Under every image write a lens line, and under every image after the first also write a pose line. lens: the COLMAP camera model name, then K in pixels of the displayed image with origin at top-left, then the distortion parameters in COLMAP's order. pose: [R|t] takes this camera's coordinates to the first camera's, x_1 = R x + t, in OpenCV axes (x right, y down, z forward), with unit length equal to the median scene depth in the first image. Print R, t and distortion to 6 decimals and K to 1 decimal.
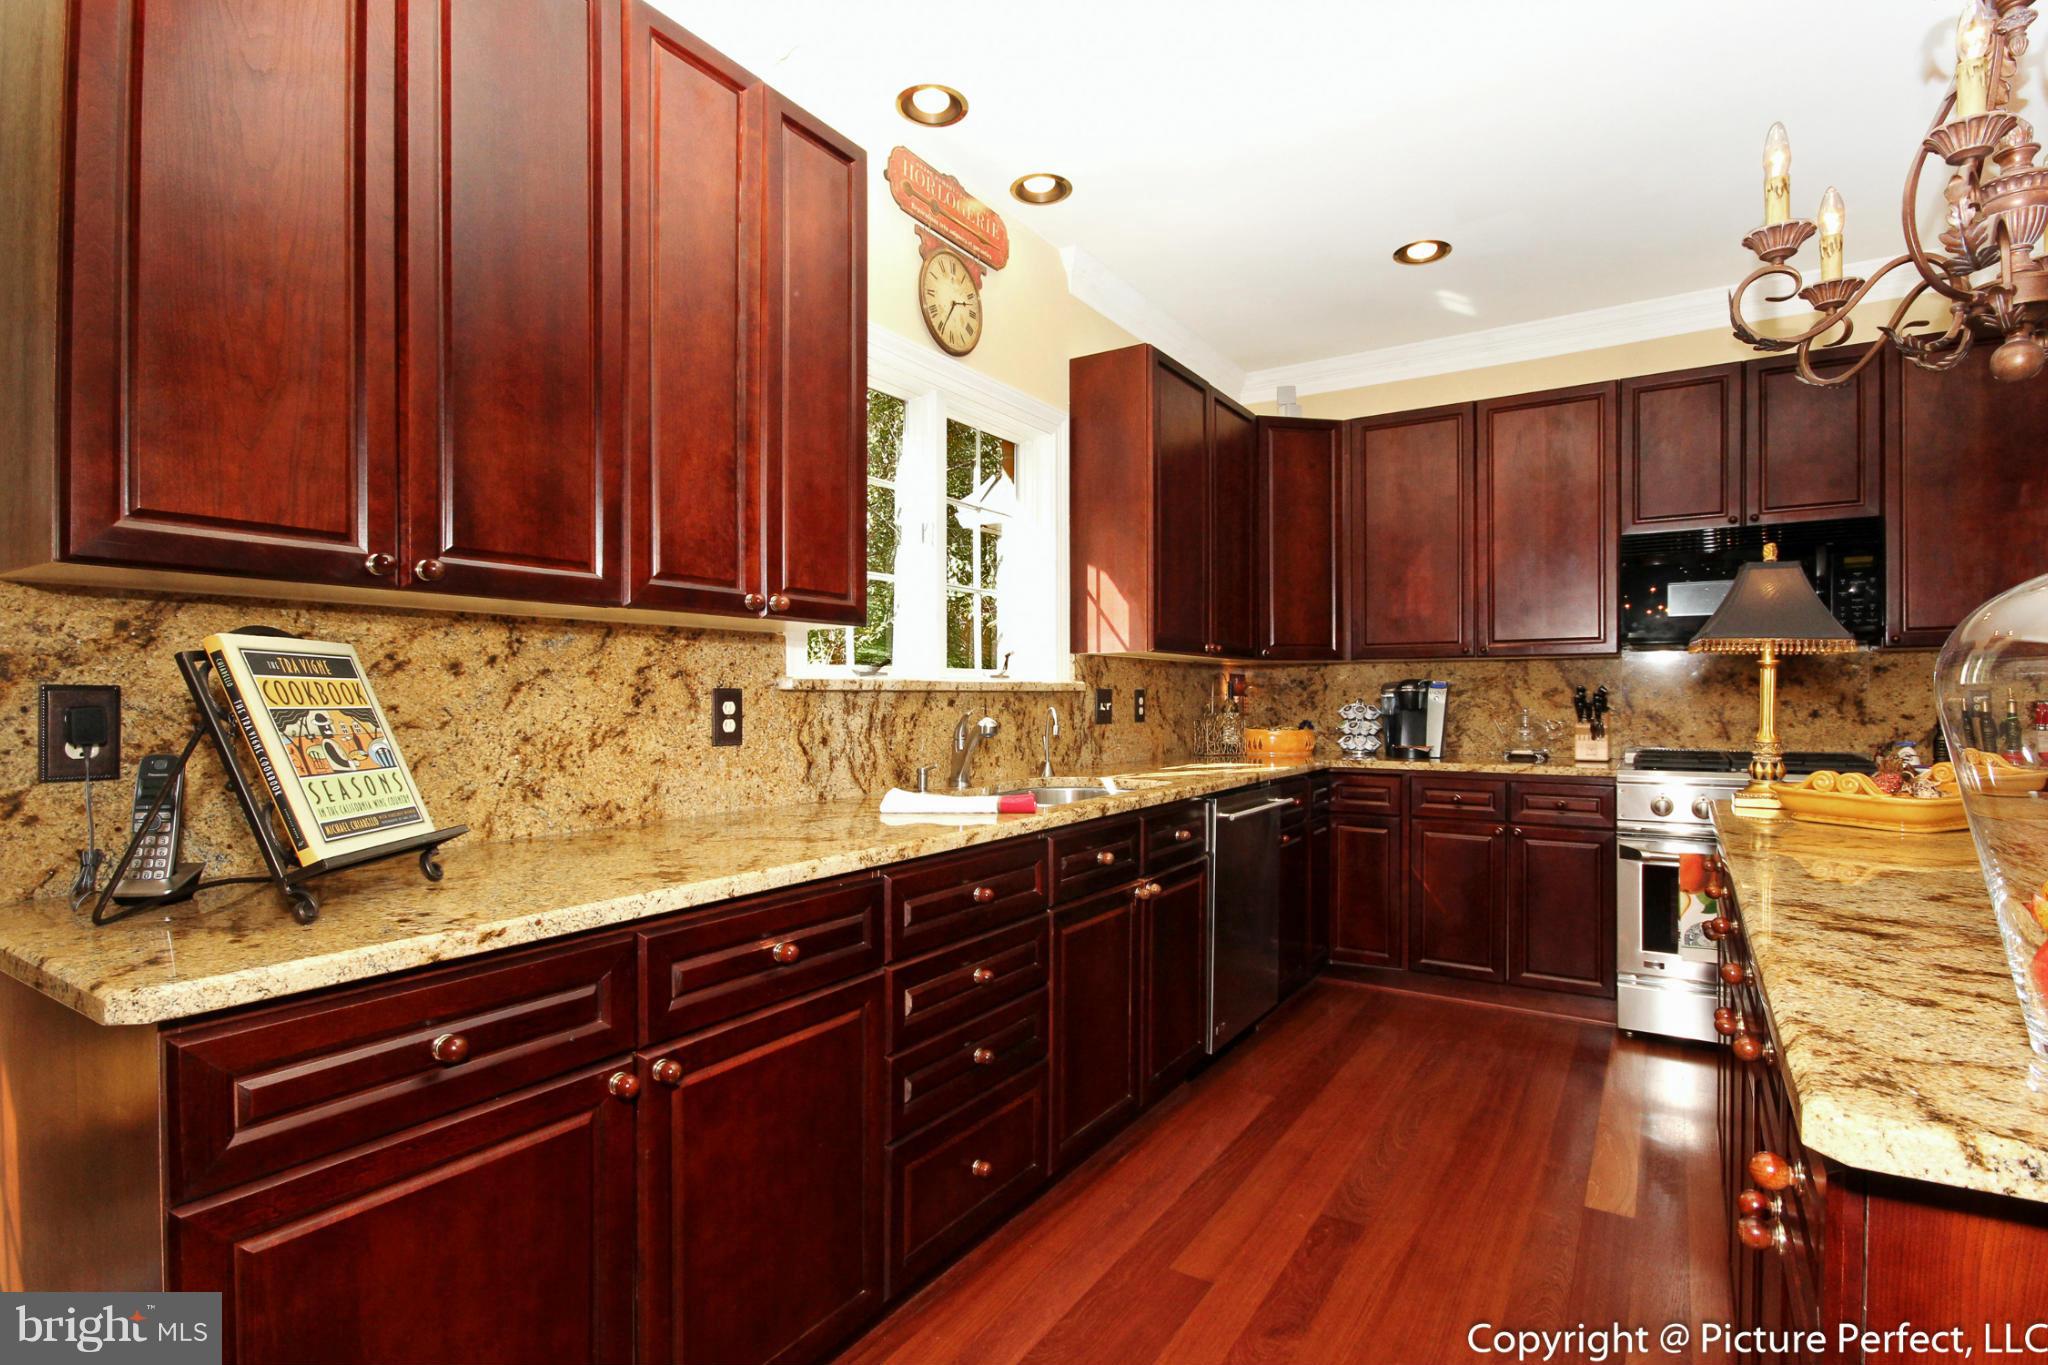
lens RADIAL K [[1007.4, 0, 1018.6], [0, 1007.4, 683.1], [0, 0, 1]] dist [-0.002800, -0.000810]
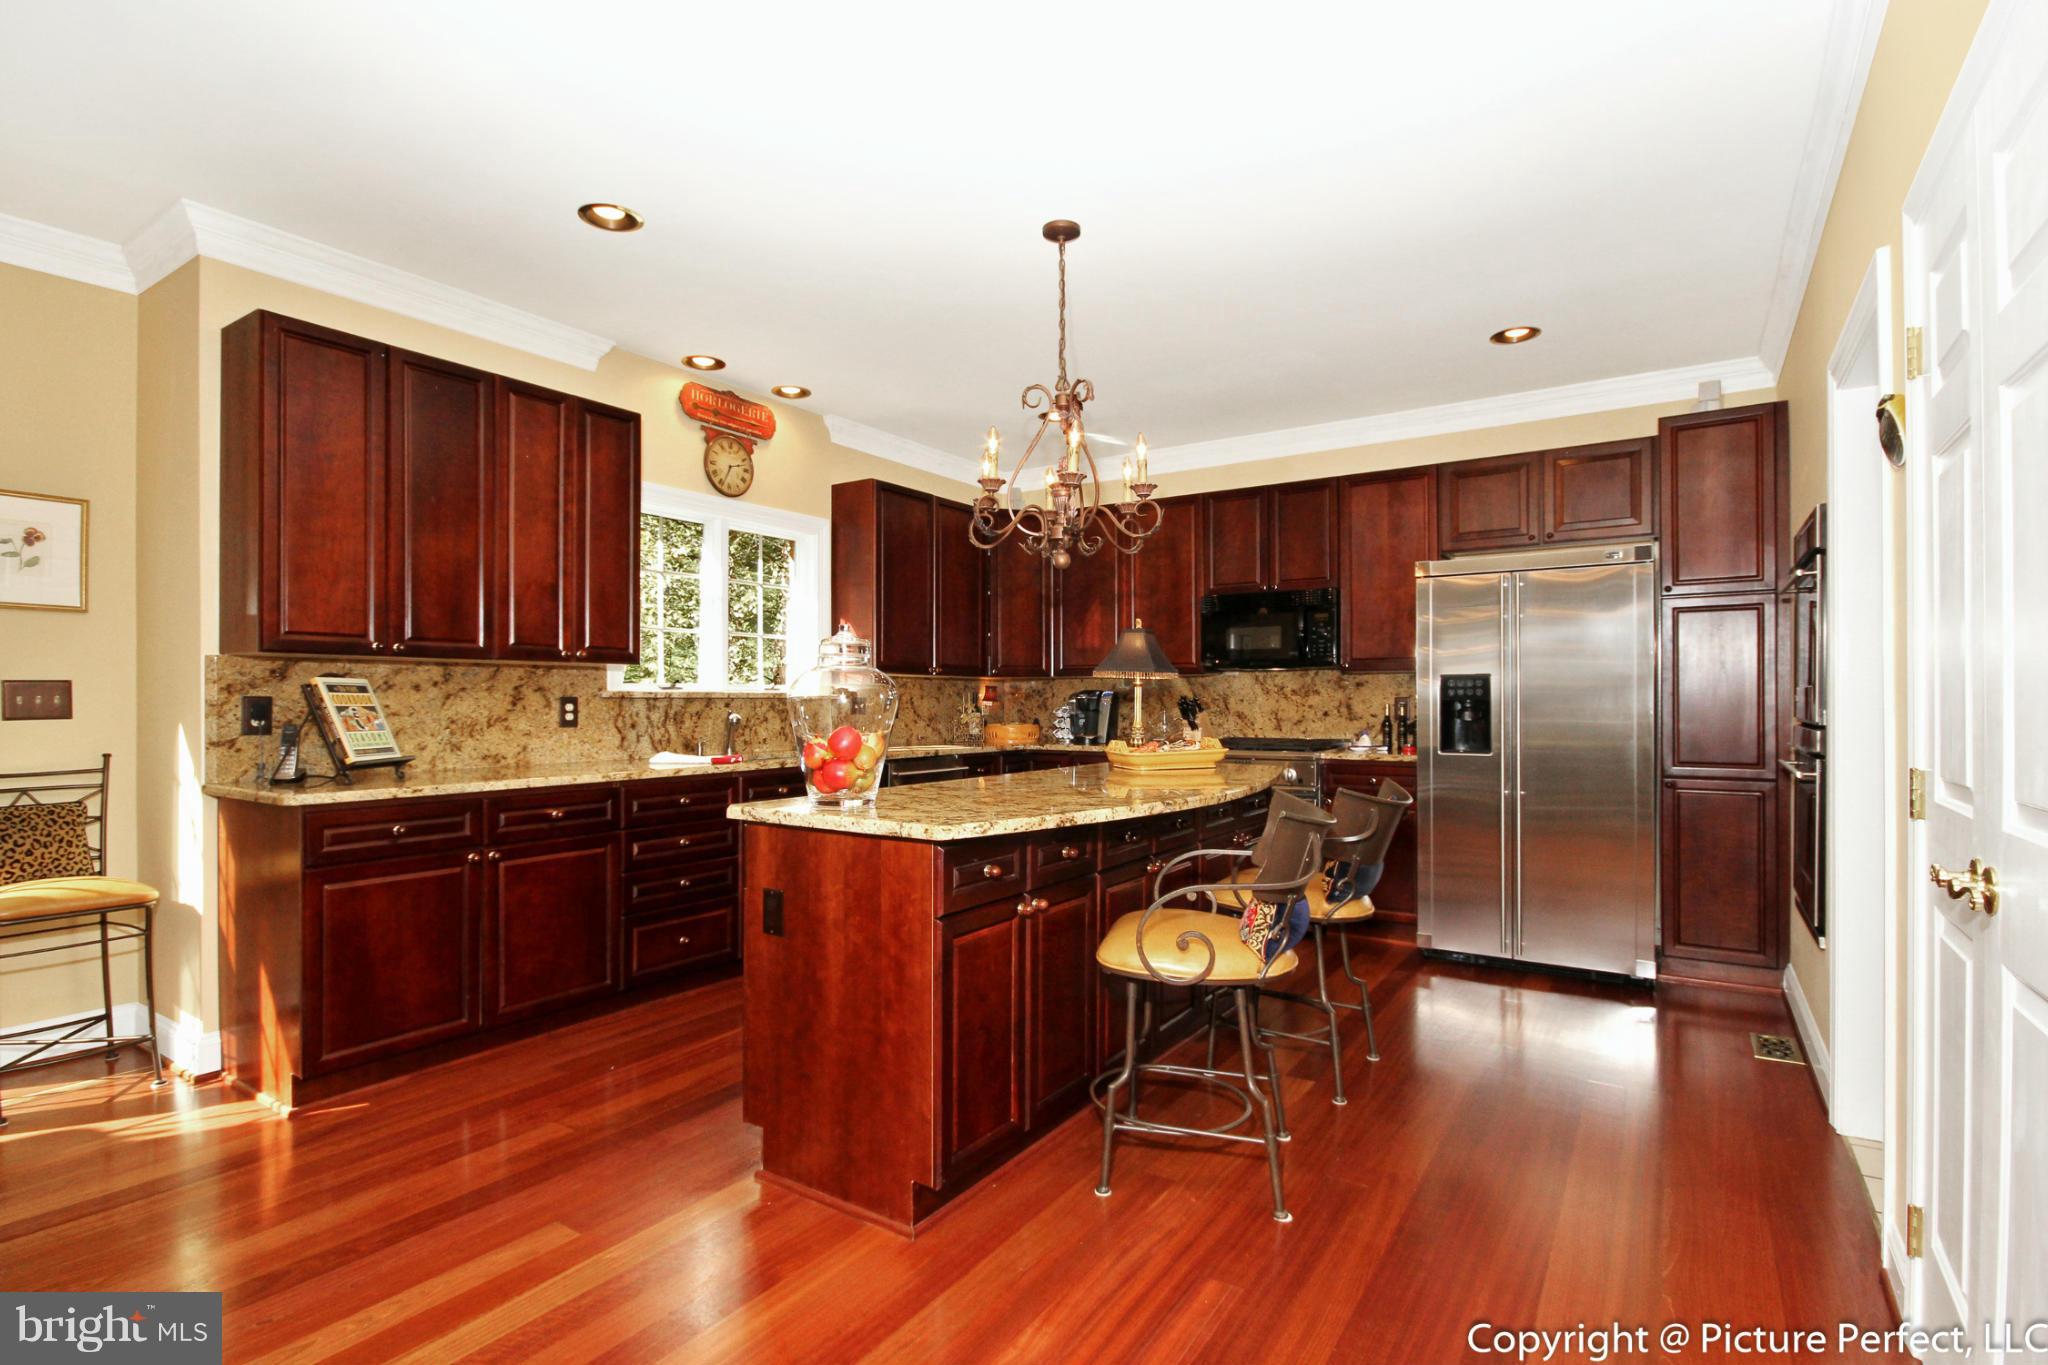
lens RADIAL K [[987.8, 0, 1024.0], [0, 987.8, 682.5], [0, 0, 1]] dist [-0.001331, -0.000179]
pose [[0.999950, 0.001652, -0.009905, 0.565216], [-0.001706, 0.999984, -0.005421, -0.012620], [0.009896, 0.005438, 0.999936, -0.816009]]
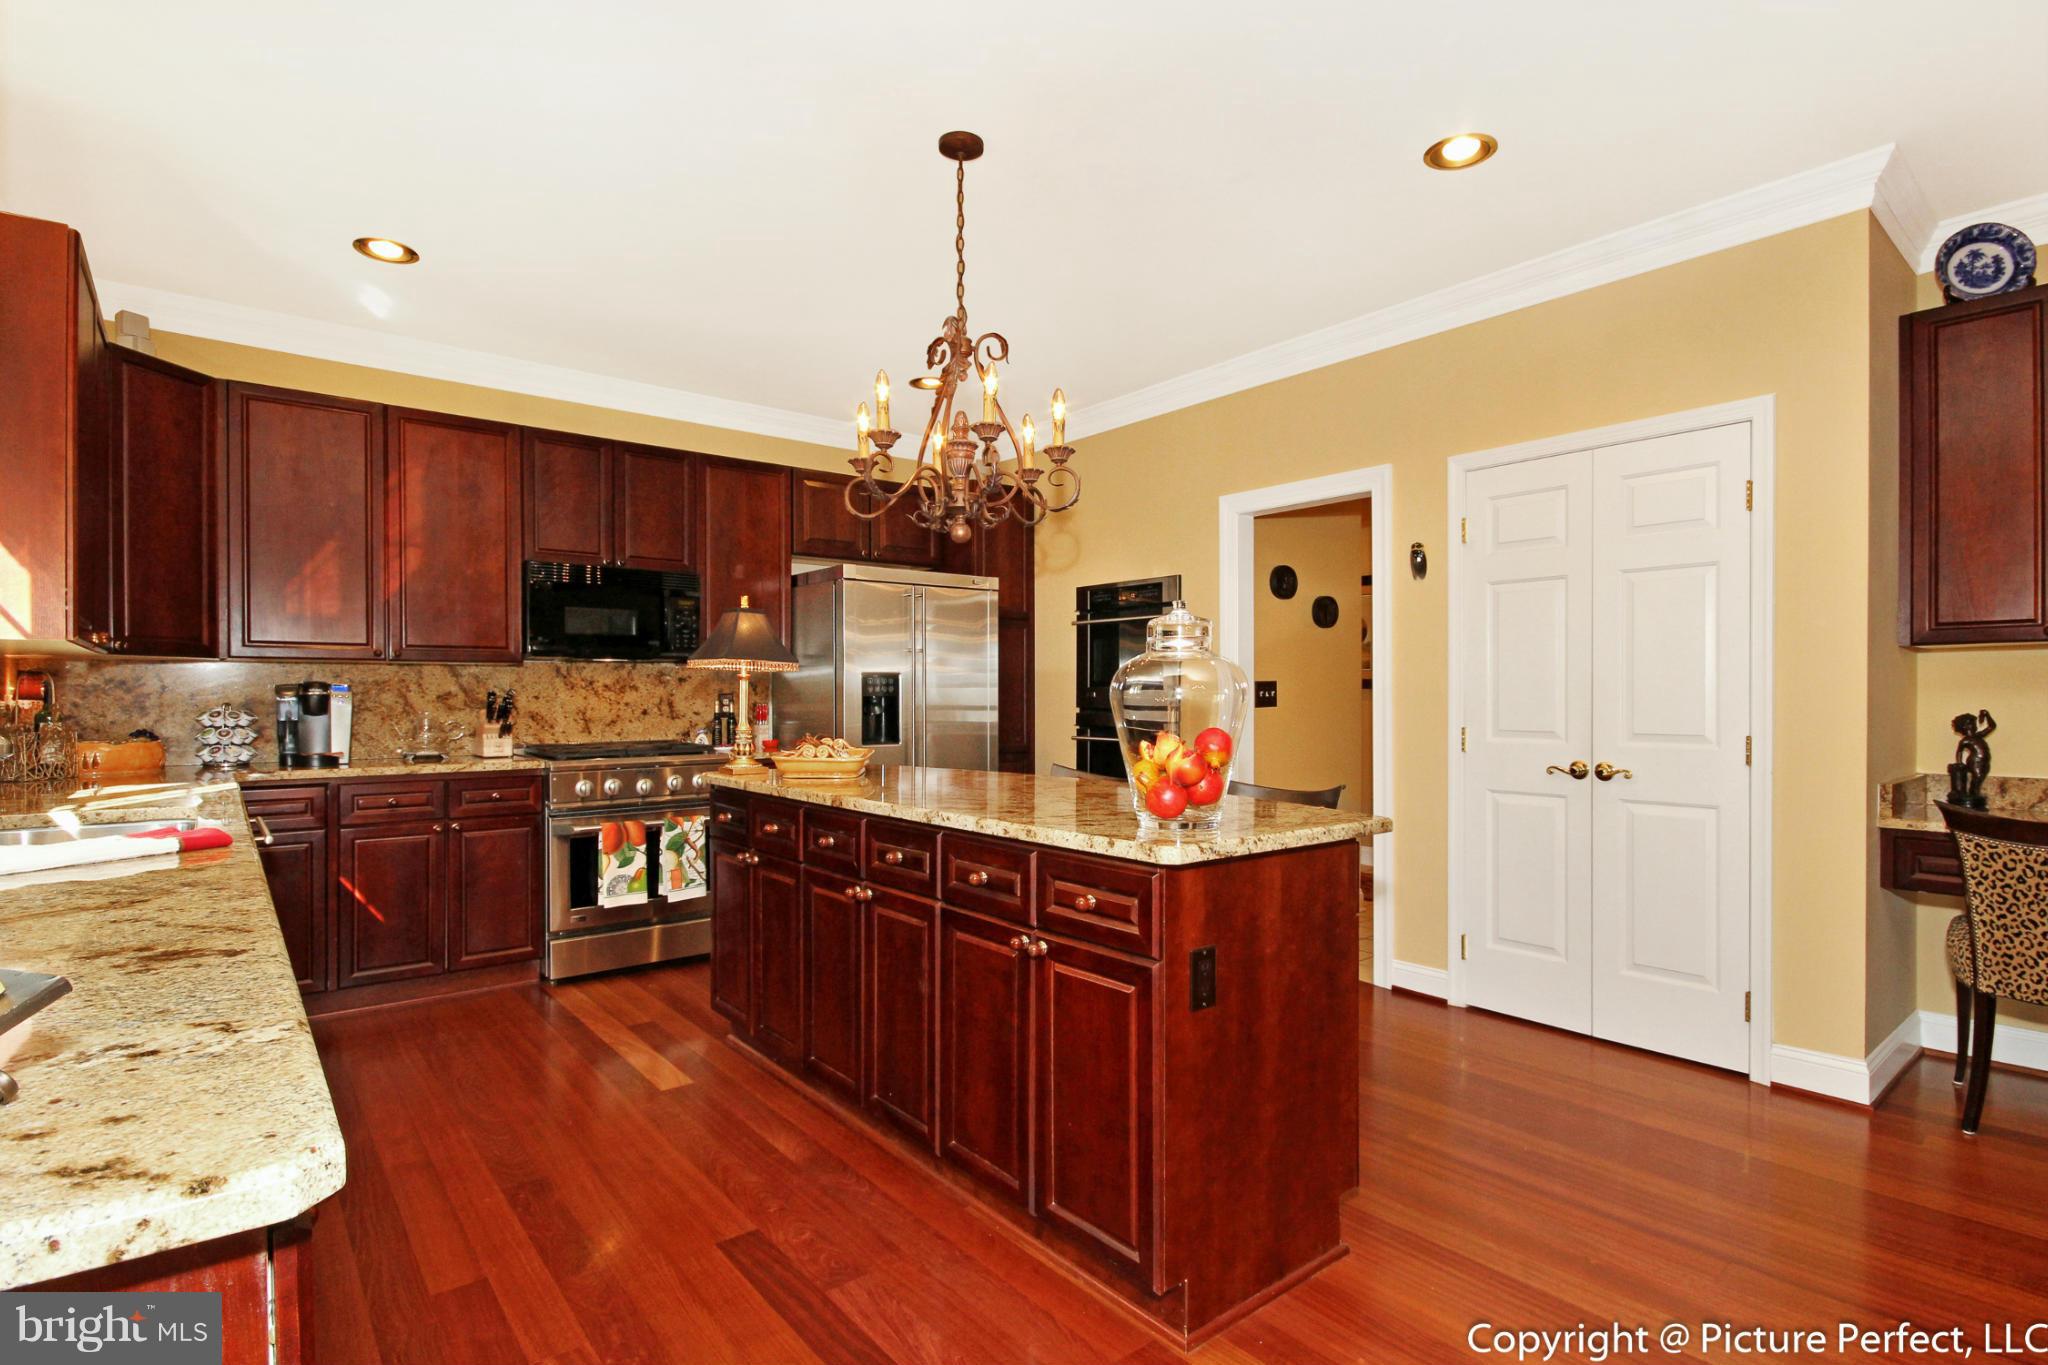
lens RADIAL K [[999.9, 0, 1049.6], [0, 999.9, 687.4], [0, 0, 1]] dist [-0.000708, -0.000114]
pose [[0.295661, 0.009008, 0.955251, -0.530861], [-0.010652, 0.999924, -0.006133, -0.000117], [-0.955234, -0.008362, 0.295734, 0.138841]]
